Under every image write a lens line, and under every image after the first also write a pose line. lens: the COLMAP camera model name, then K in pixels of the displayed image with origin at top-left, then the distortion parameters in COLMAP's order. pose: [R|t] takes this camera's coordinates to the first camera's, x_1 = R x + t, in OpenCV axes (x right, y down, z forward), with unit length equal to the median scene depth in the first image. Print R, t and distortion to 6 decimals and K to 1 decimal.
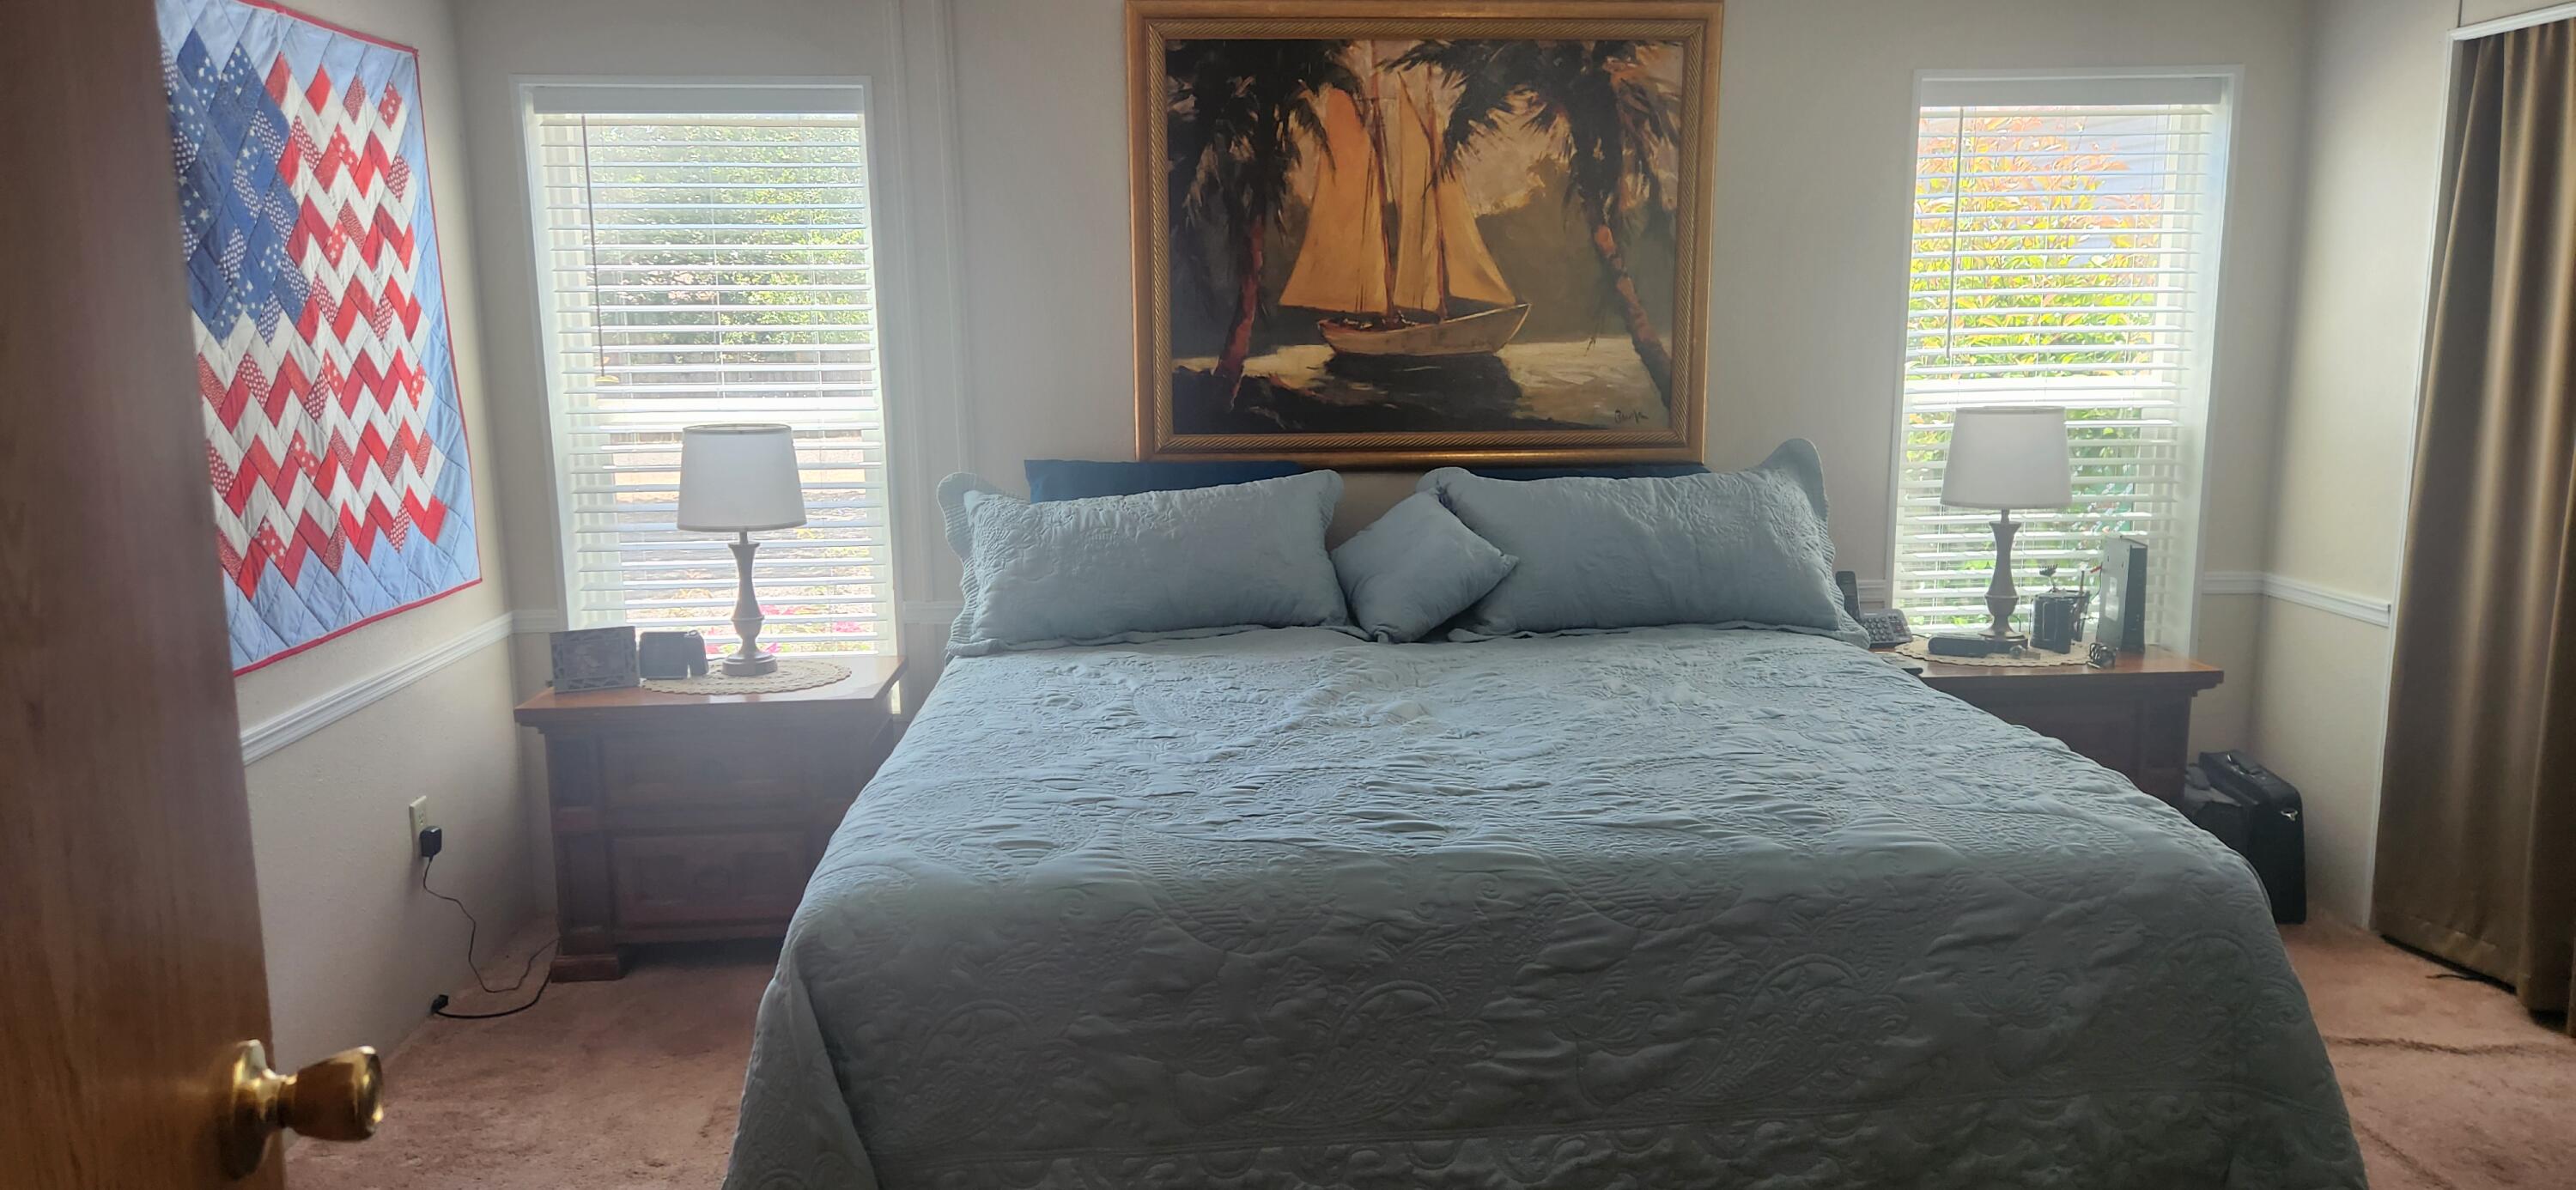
lens RADIAL K [[1697.9, 0, 1288.0], [0, 1697.9, 595.0], [0, 0, 1]] dist [0.002615, 0.000275]
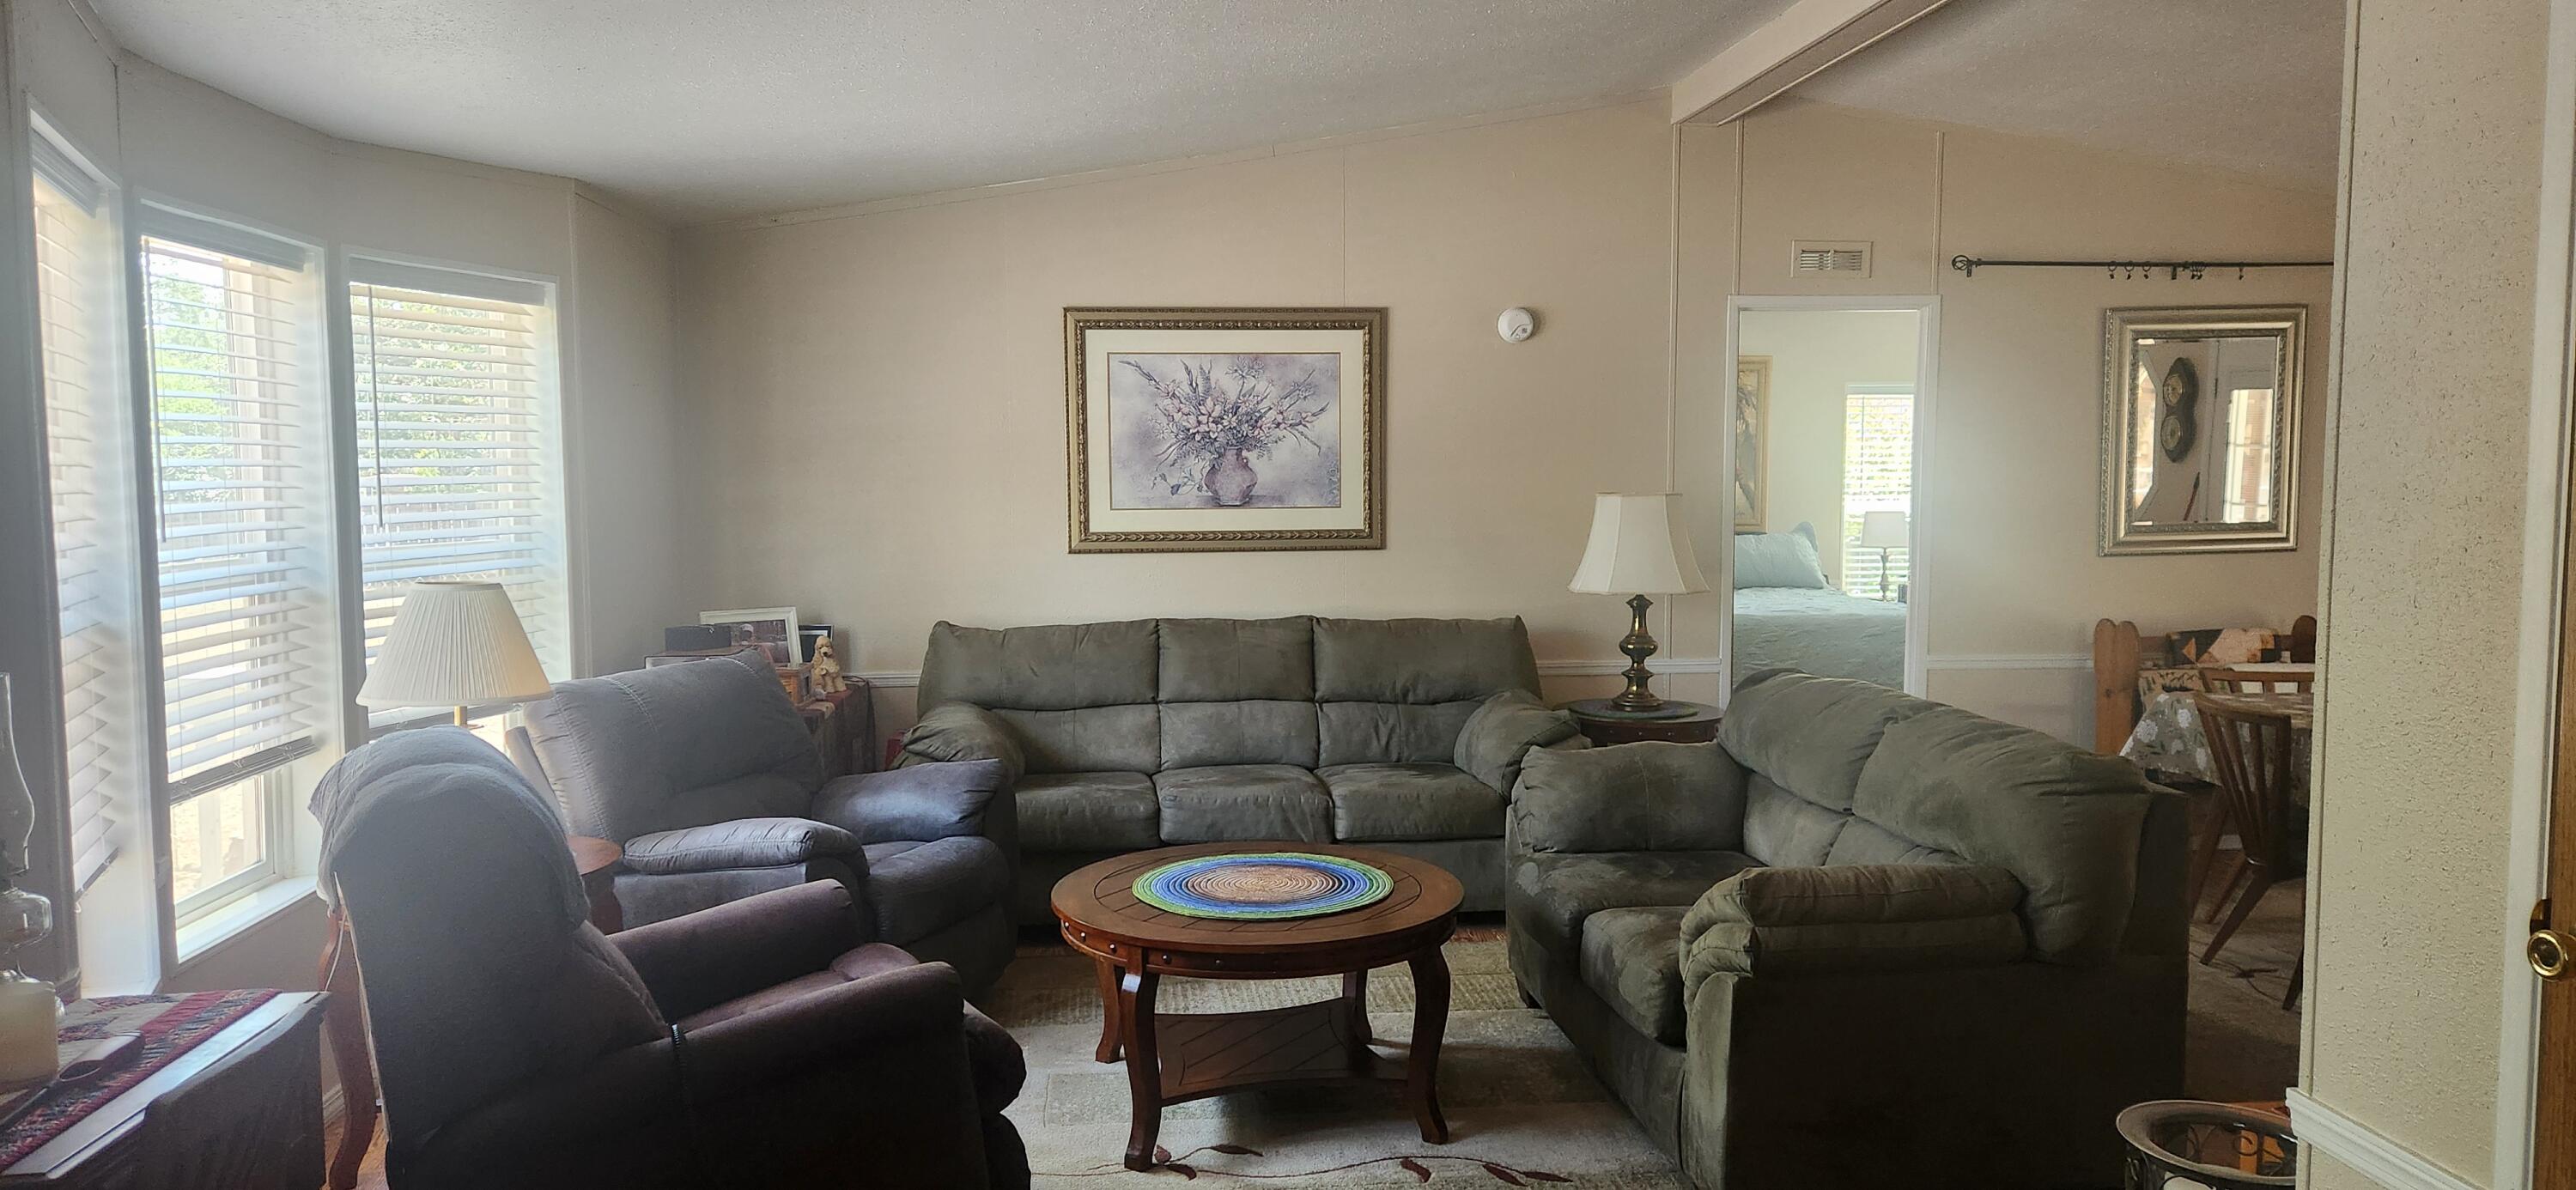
lens RADIAL K [[1697.9, 0, 1288.0], [0, 1697.9, 595.0], [0, 0, 1]] dist [0.002615, 0.000275]
pose [[0.999224, 0.003686, 0.039202, -0.594954], [0.000120, 0.995318, -0.096653, 0.271541], [-0.039375, 0.096583, 0.994546, -1.550584]]
